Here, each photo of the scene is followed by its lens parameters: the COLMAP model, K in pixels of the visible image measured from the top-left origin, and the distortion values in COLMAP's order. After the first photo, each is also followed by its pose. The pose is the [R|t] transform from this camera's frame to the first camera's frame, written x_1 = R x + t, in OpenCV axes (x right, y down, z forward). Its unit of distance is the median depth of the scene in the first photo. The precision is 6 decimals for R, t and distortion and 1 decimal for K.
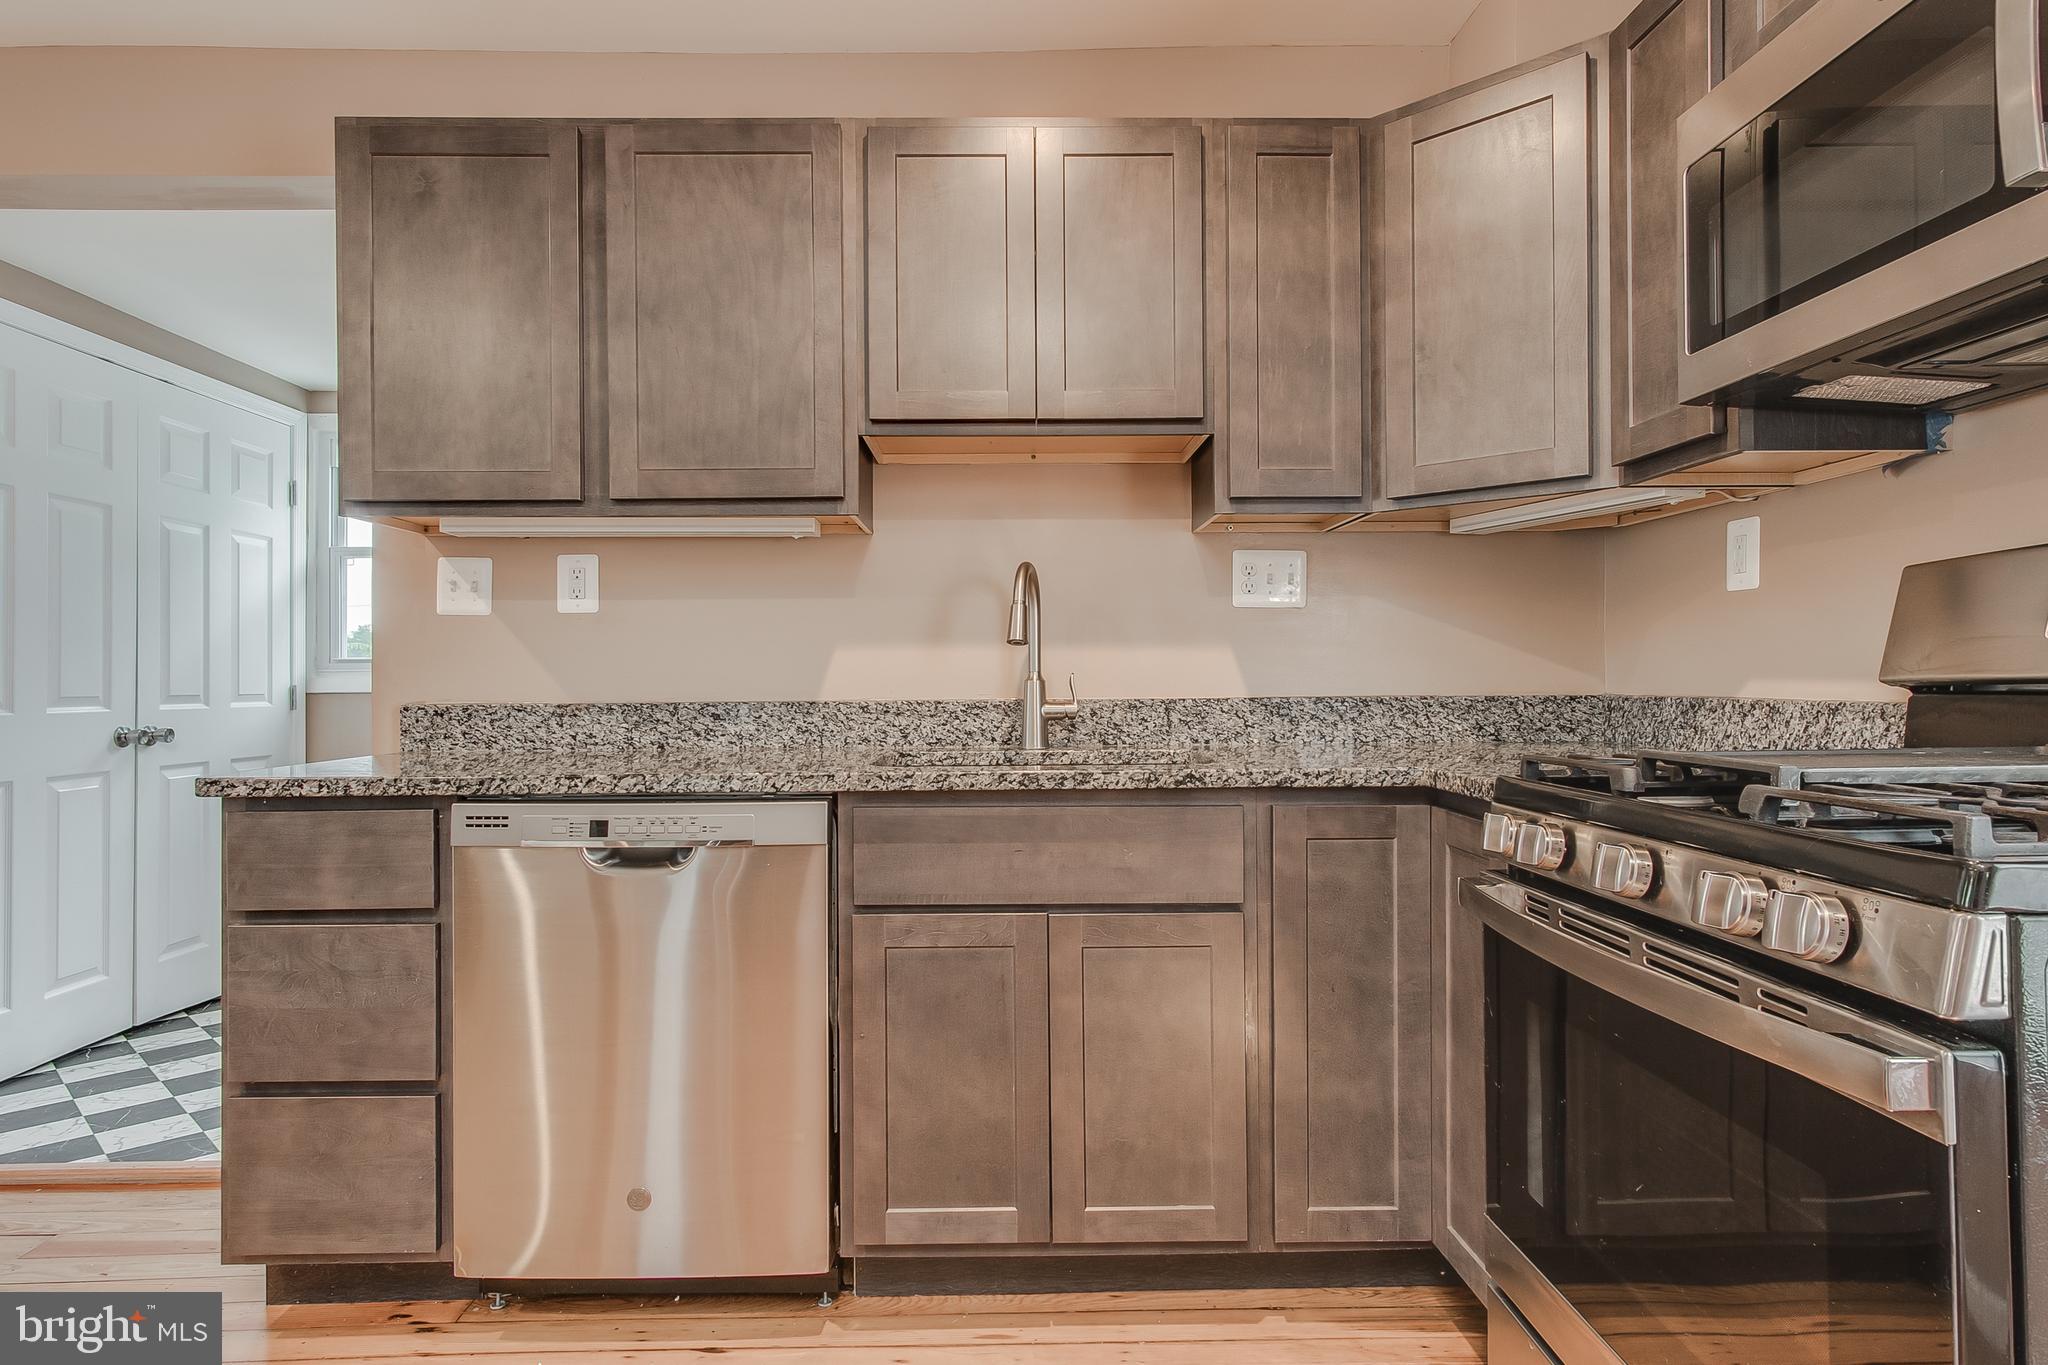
lens RADIAL K [[1093.5, 0, 988.9], [0, 1093.5, 669.0], [0, 0, 1]] dist [-0.000575, 0.005989]
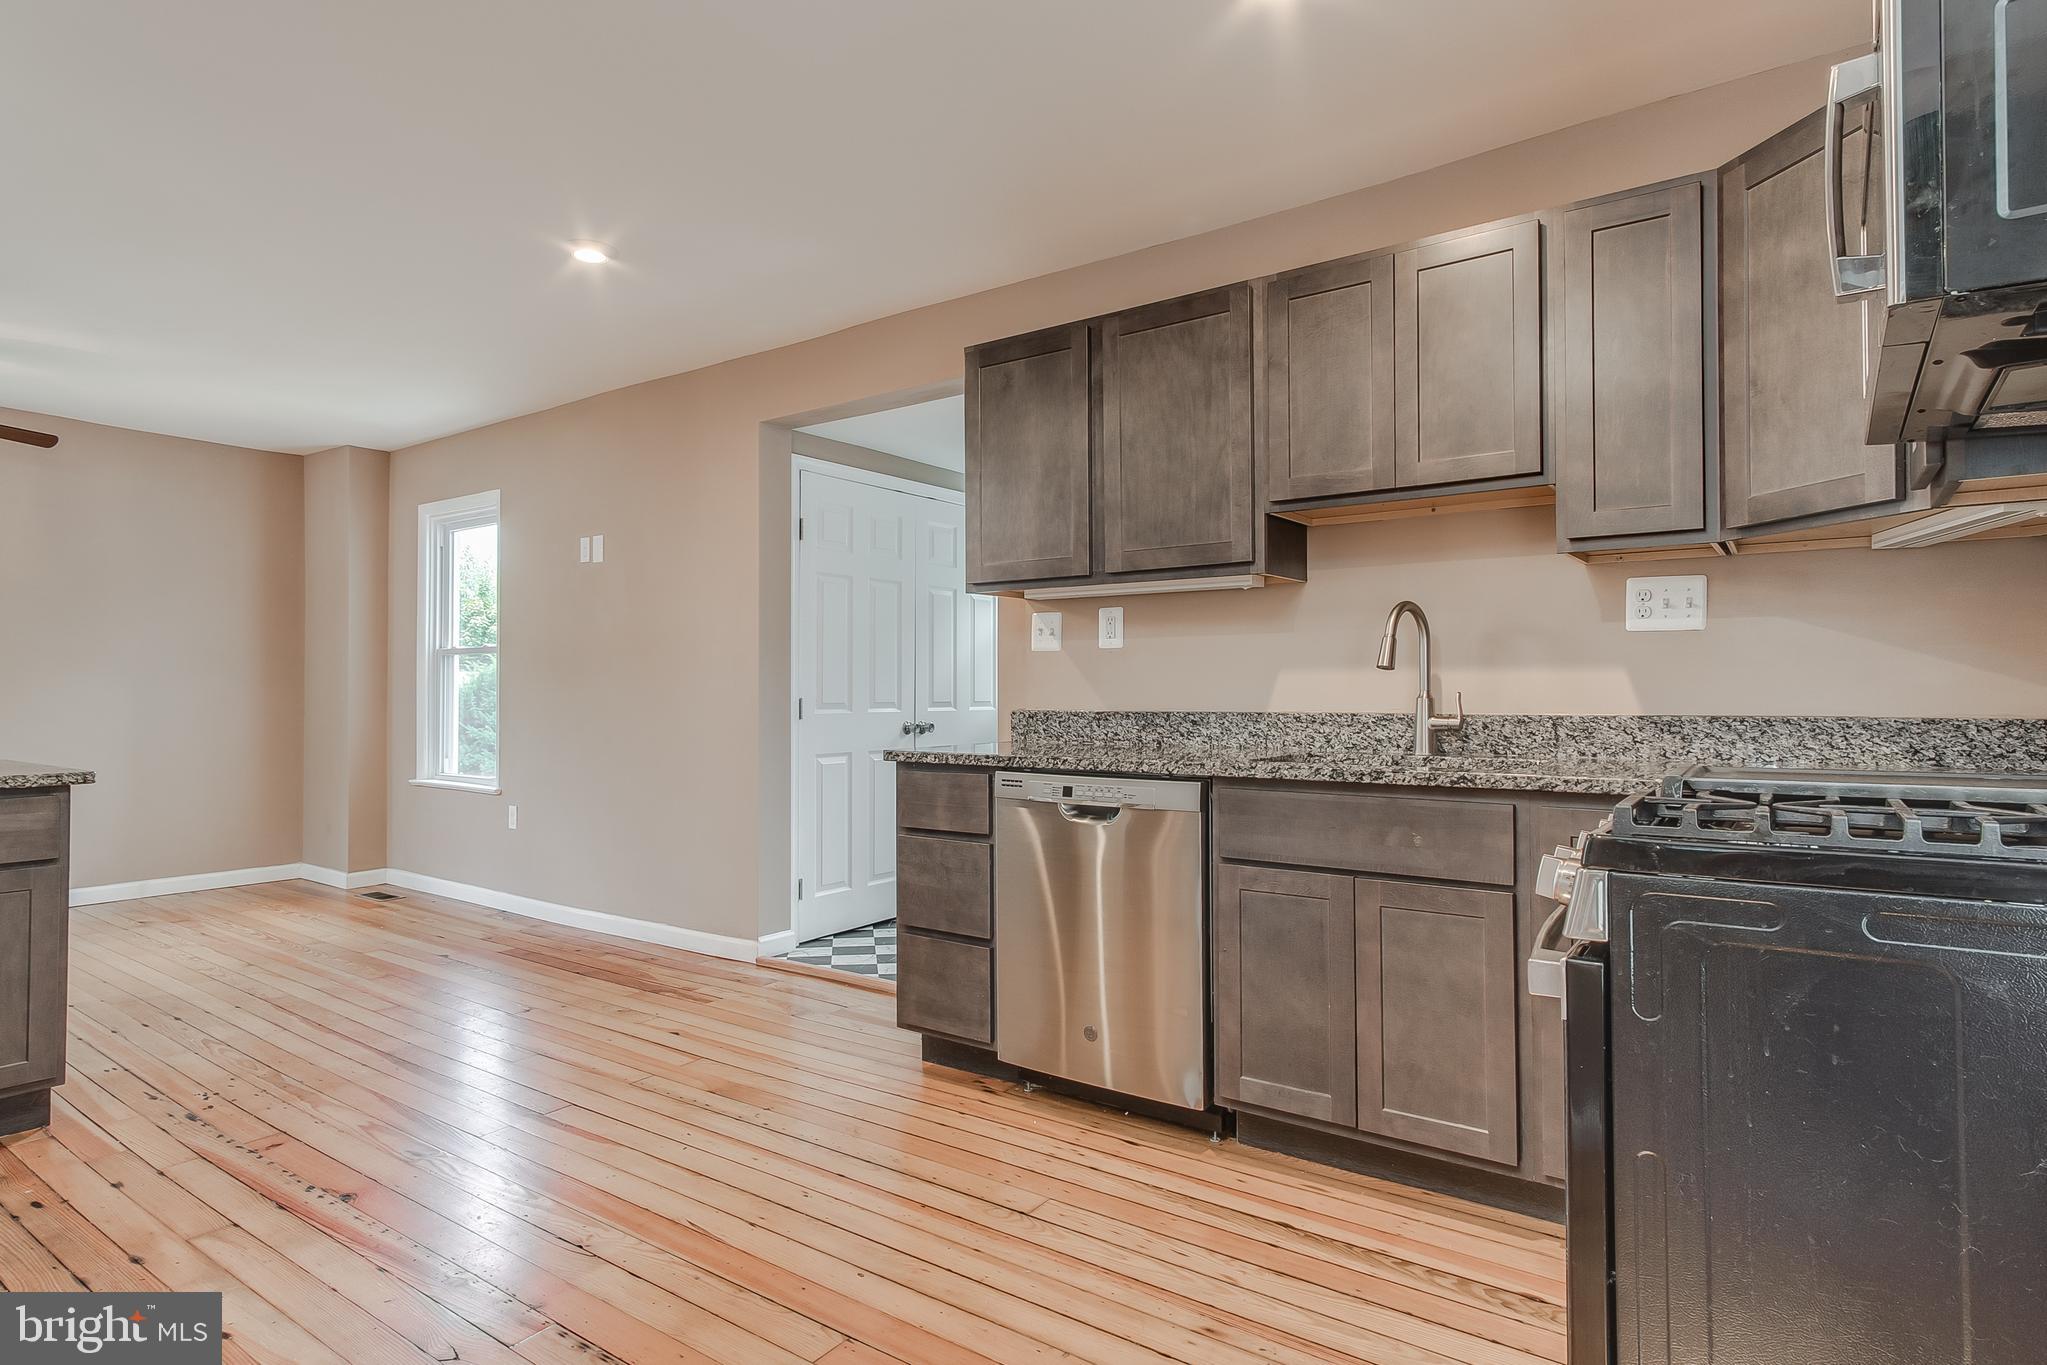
lens RADIAL K [[1093.0, 0, 1030.4], [0, 1093.0, 673.4], [0, 0, 1]] dist [-0.000575, 0.005989]
pose [[0.803816, -0.005383, -0.594854, 0.447006], [0.003682, 0.999985, -0.004074, -0.014554], [0.594867, 0.001084, 0.803824, -0.244301]]
